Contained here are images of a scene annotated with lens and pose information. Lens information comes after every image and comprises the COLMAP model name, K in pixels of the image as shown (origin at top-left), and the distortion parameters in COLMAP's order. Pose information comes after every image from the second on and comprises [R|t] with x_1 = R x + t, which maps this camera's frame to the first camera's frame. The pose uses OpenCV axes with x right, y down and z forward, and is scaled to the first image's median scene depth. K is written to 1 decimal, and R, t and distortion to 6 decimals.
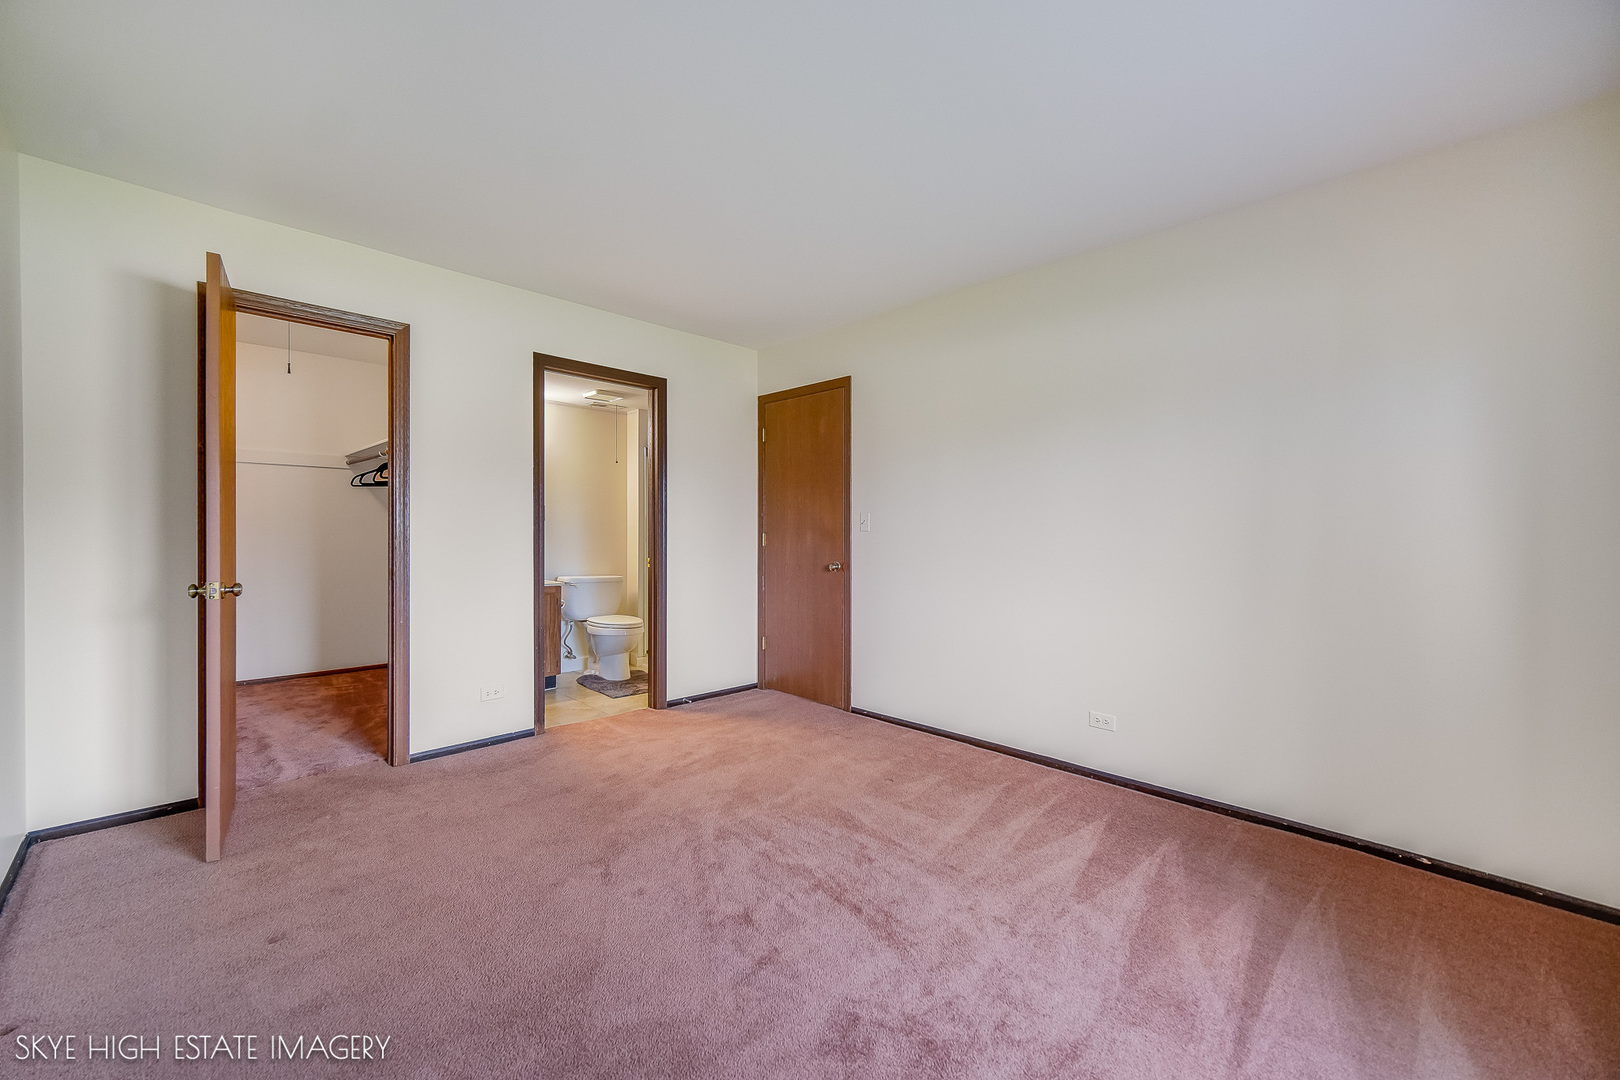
lens RADIAL K [[633.9, 0, 808.4], [0, 633.9, 545.4], [0, 0, 1]] dist [-0.001186, -0.000153]
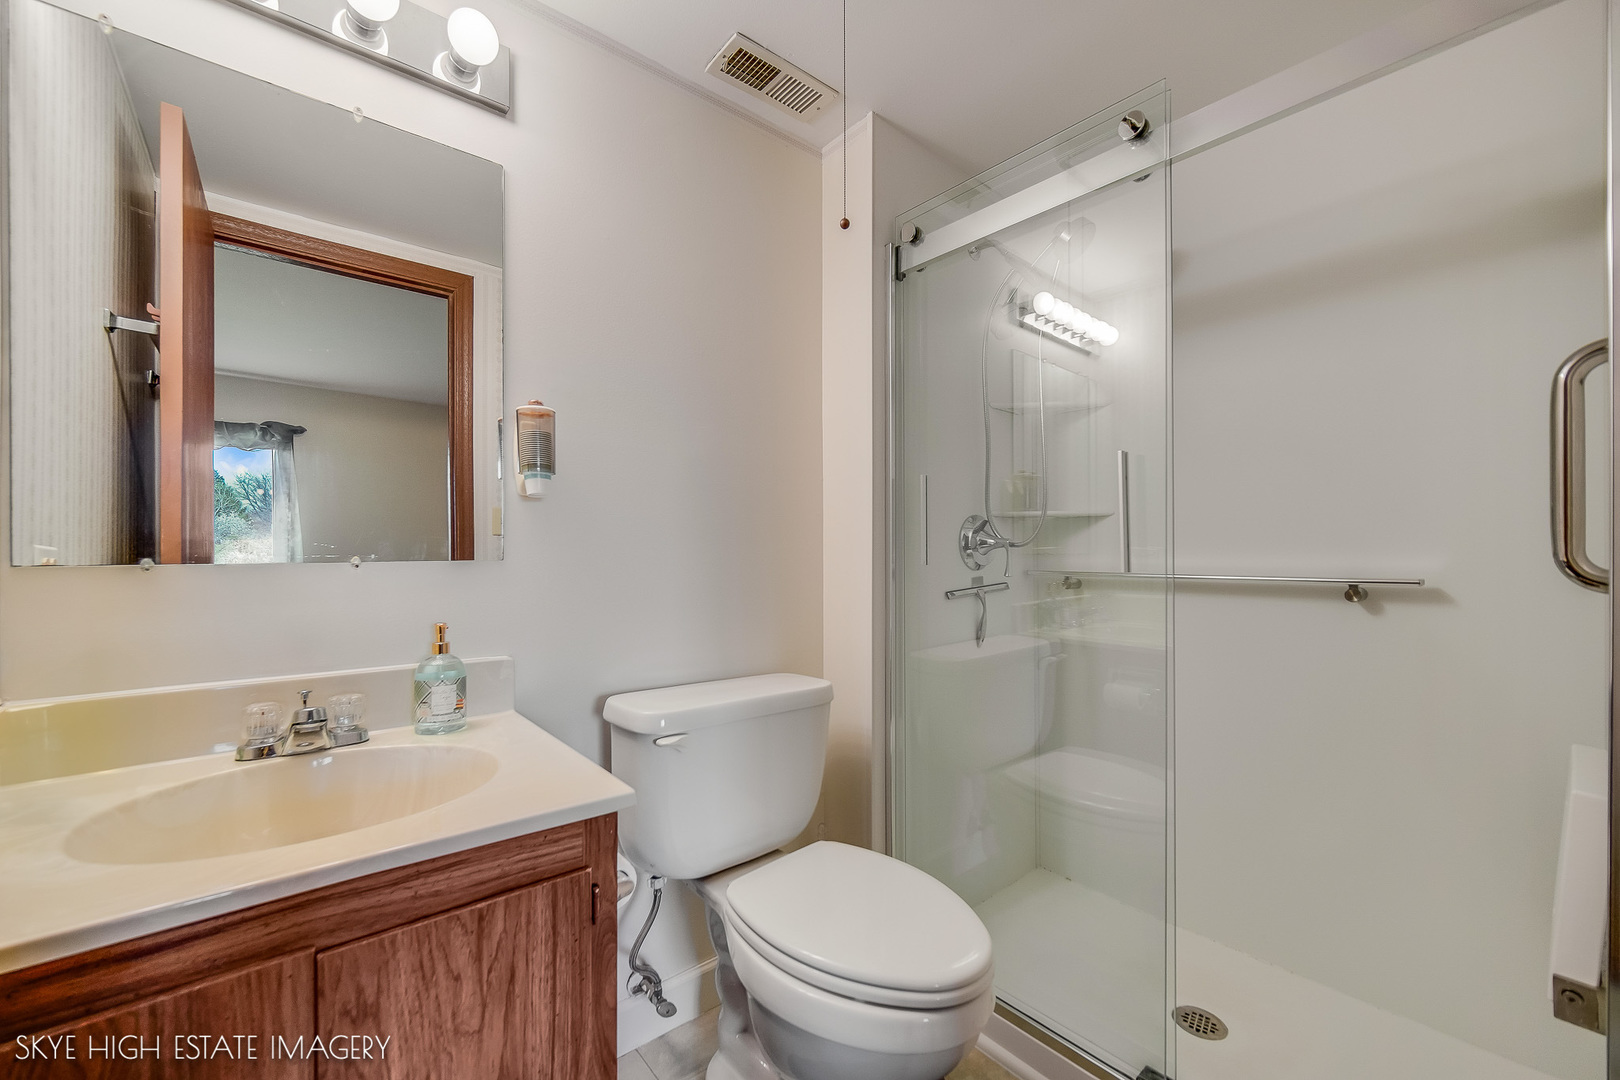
lens RADIAL K [[633.9, 0, 808.4], [0, 633.9, 545.4], [0, 0, 1]] dist [-0.001186, -0.000153]
pose [[0.995596, 0.002674, -0.093714, -0.285753], [-0.002759, 0.999996, -0.000777, -0.012865], [0.093712, 0.001032, 0.995599, 0.740275]]
